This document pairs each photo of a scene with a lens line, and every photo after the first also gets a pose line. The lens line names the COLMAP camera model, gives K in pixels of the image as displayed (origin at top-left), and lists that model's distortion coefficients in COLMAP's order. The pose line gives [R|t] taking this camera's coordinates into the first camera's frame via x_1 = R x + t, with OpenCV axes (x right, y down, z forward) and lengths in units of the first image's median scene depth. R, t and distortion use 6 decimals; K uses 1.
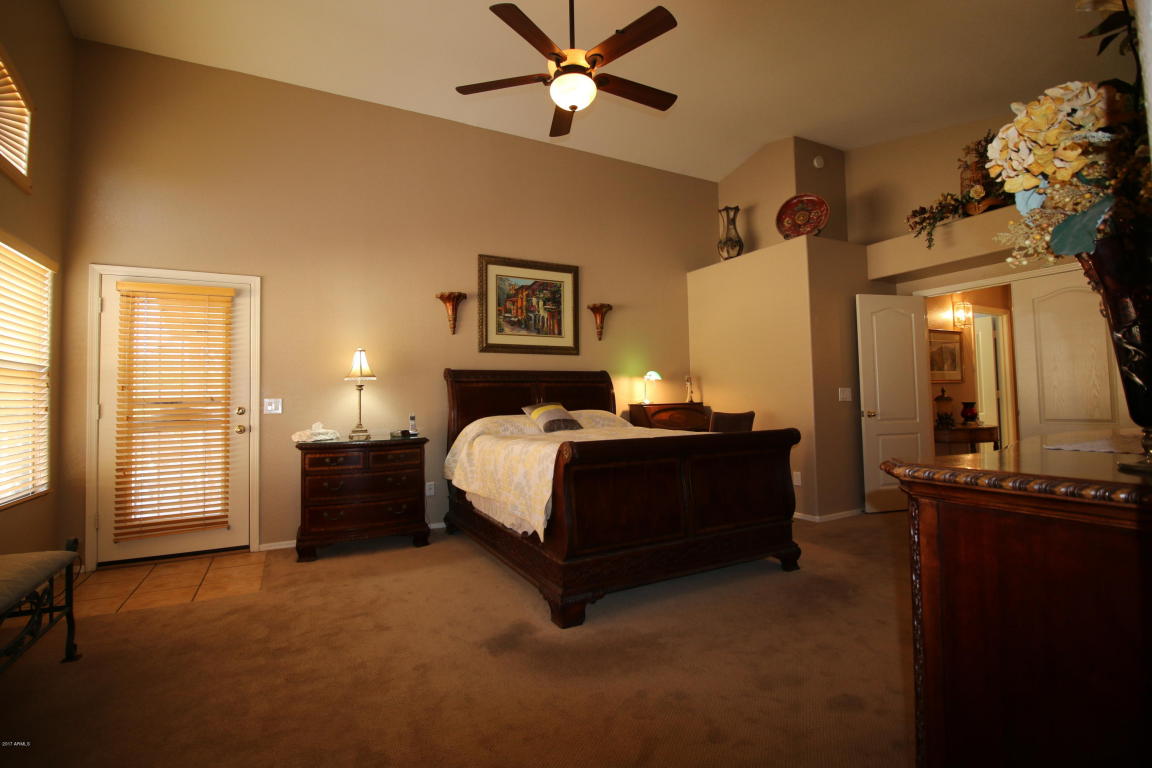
lens RADIAL K [[535.0, 0, 573.9], [0, 535.0, 374.6], [0, 0, 1]] dist [0.000900, -0.012909]
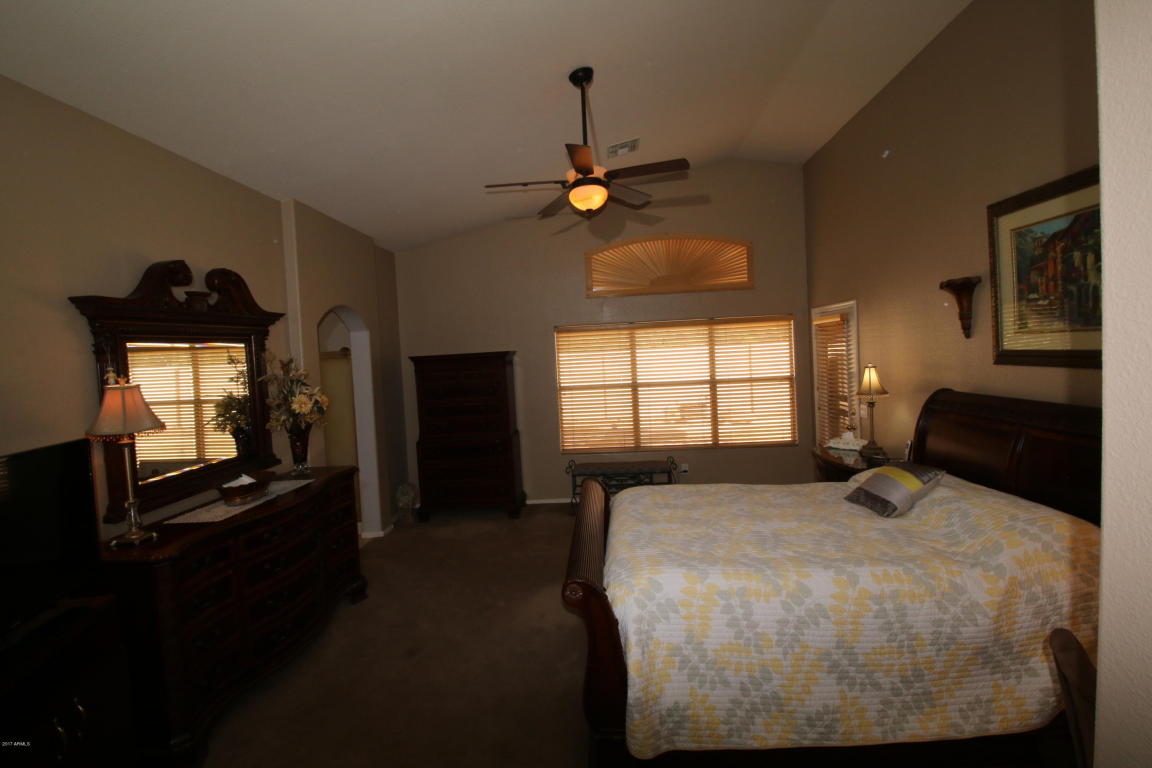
lens RADIAL K [[535.0, 0, 573.9], [0, 535.0, 374.6], [0, 0, 1]] dist [0.000900, -0.012909]
pose [[-0.526938, 0.081490, -0.845988, 0.620738], [0.100413, 0.994390, 0.033241, -0.100230], [0.843951, -0.067432, -0.532165, 0.919492]]
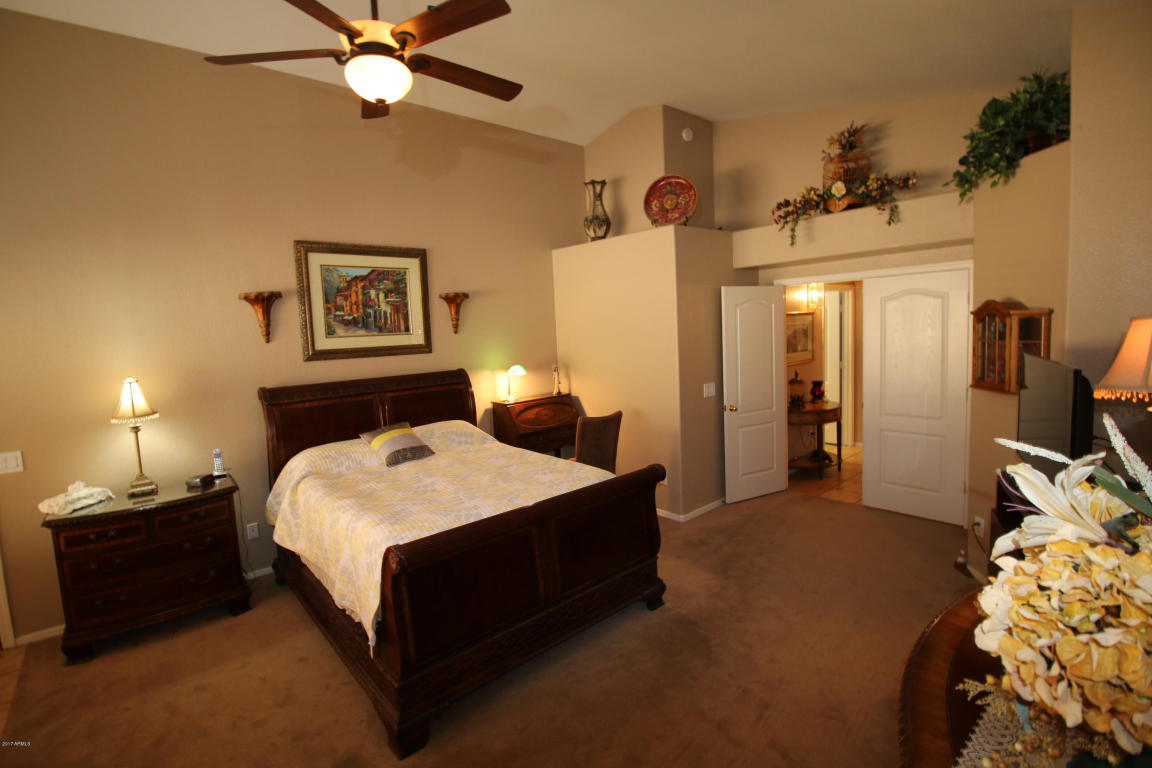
lens RADIAL K [[535.0, 0, 573.9], [0, 535.0, 374.6], [0, 0, 1]] dist [0.000900, -0.012909]
pose [[0.974335, -0.044963, 0.220568, 0.045991], [0.015766, 0.991073, 0.132387, -0.125757], [-0.224551, -0.125512, 0.966345, 0.103303]]
